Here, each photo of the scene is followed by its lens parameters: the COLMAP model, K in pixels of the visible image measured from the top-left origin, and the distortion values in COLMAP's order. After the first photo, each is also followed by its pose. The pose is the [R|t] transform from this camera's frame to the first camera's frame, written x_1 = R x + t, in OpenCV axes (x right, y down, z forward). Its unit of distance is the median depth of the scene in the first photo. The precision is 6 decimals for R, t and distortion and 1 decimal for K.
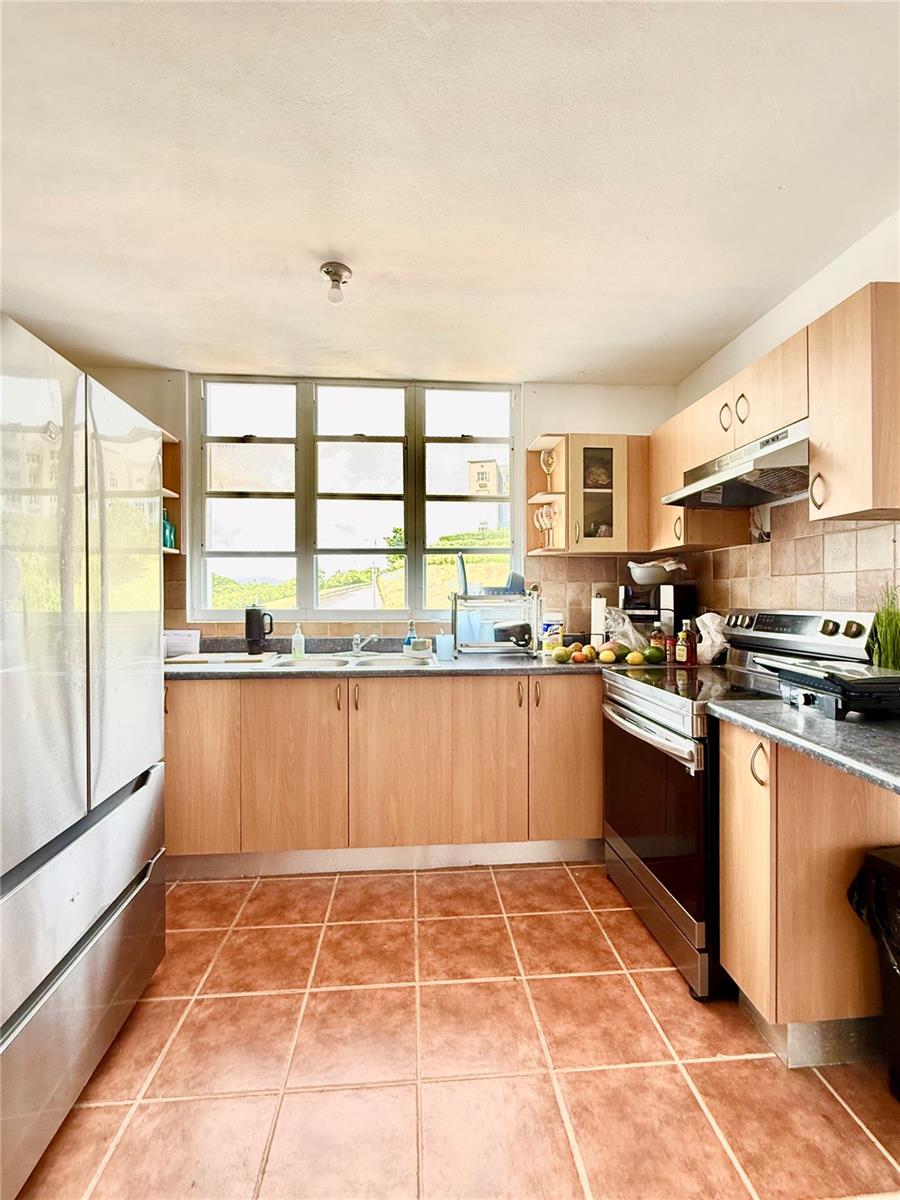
lens RADIAL K [[538.9, 0, 450.0], [0, 538.9, 600.0], [0, 0, 1]] dist [0.002920, -0.000279]
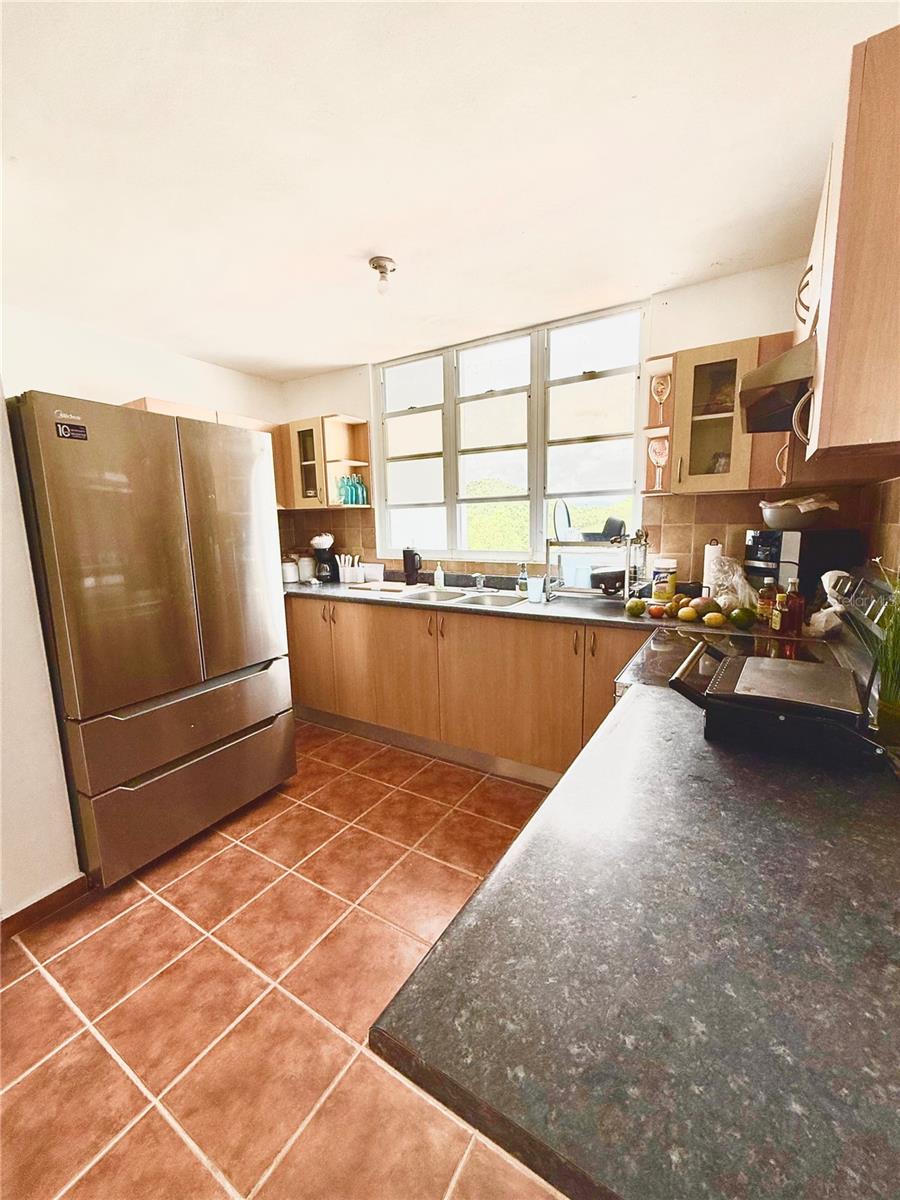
lens RADIAL K [[479.2, 0, 450.0], [0, 479.2, 600.0], [0, 0, 1]] dist [0.000639, -0.000053]
pose [[0.808374, 0.081176, -0.583046, 0.402774], [0.012773, 0.987795, 0.155237, -0.042391], [0.588531, -0.132937, 0.797470, 0.128136]]
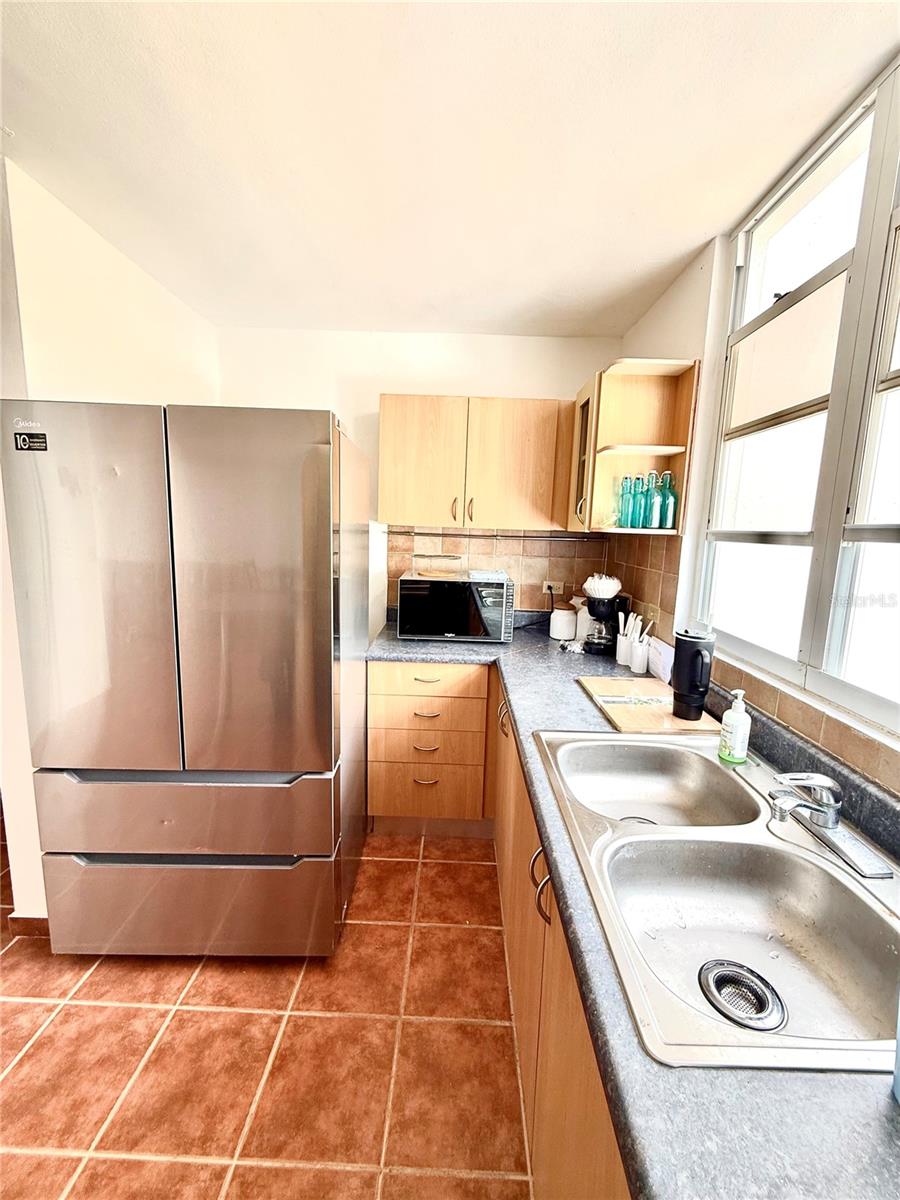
lens RADIAL K [[479.2, 0, 450.0], [0, 479.2, 600.0], [0, 0, 1]] dist [0.000639, -0.000053]
pose [[-0.094021, 0.153864, -0.983609, 0.145970], [-0.039905, 0.986609, 0.158148, -0.094055], [0.994770, 0.054120, -0.086622, 0.805510]]
